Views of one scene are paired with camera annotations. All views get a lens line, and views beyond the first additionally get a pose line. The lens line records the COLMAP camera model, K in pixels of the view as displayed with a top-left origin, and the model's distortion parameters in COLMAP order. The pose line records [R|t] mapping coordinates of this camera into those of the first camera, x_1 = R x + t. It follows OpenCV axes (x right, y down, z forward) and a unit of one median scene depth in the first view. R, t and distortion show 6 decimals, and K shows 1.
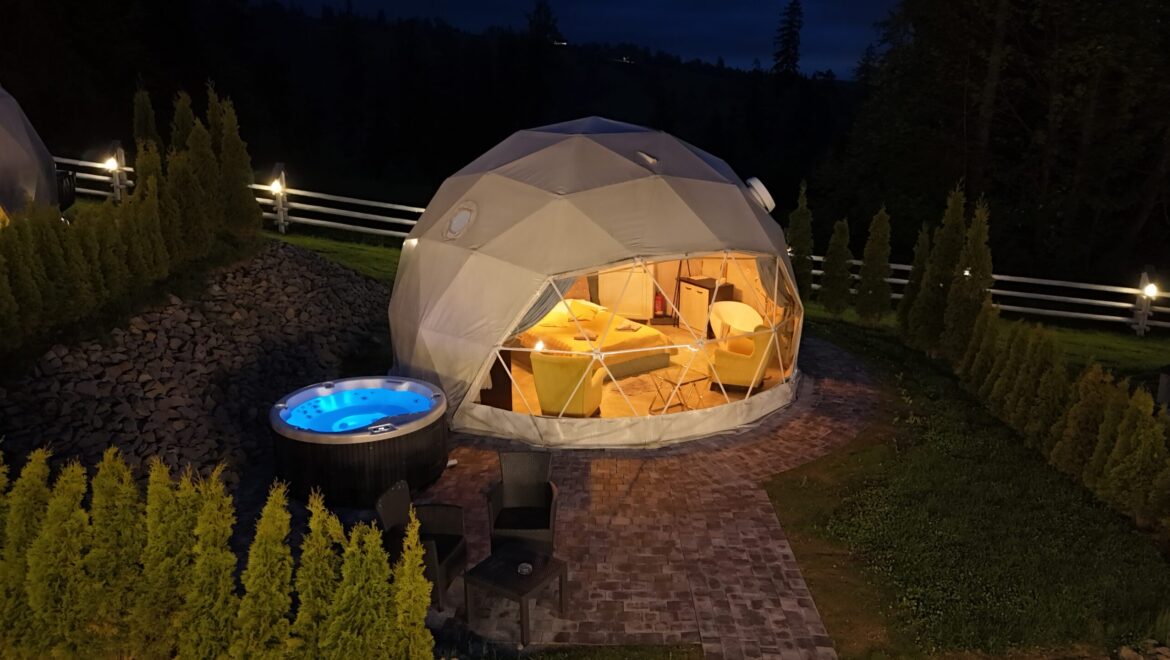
lens RADIAL K [[858.2, 0, 585.0], [0, 858.2, 330.0], [0, 0, 1]] dist [0.086902, -0.084687]
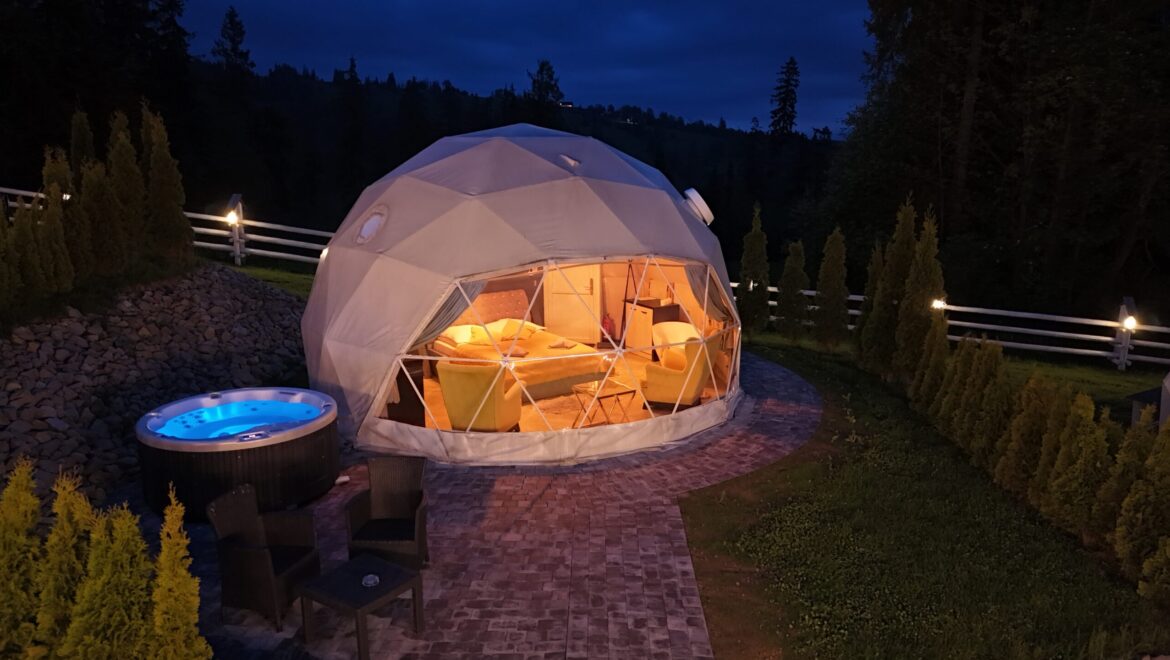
lens RADIAL K [[858.2, 0, 585.0], [0, 858.2, 330.0], [0, 0, 1]] dist [0.086902, -0.084687]
pose [[0.999987, 0.000763, -0.005017, 0.099976], [-0.001085, 0.997920, -0.064458, 0.051143], [0.004957, 0.064463, 0.997908, 0.067088]]
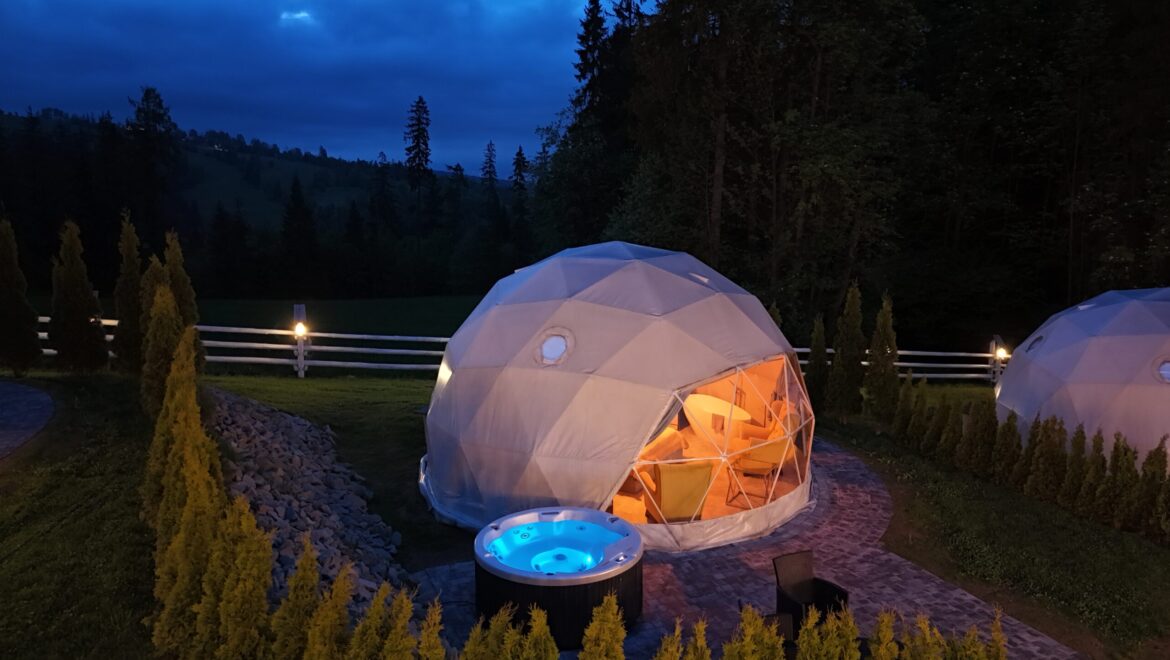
lens RADIAL K [[858.2, 0, 585.0], [0, 858.2, 330.0], [0, 0, 1]] dist [0.086902, -0.084687]
pose [[0.907652, -0.077603, 0.412487, -0.565746], [0.117665, 0.990397, -0.072585, -0.071233], [-0.402893, 0.114417, 0.908067, 0.047070]]
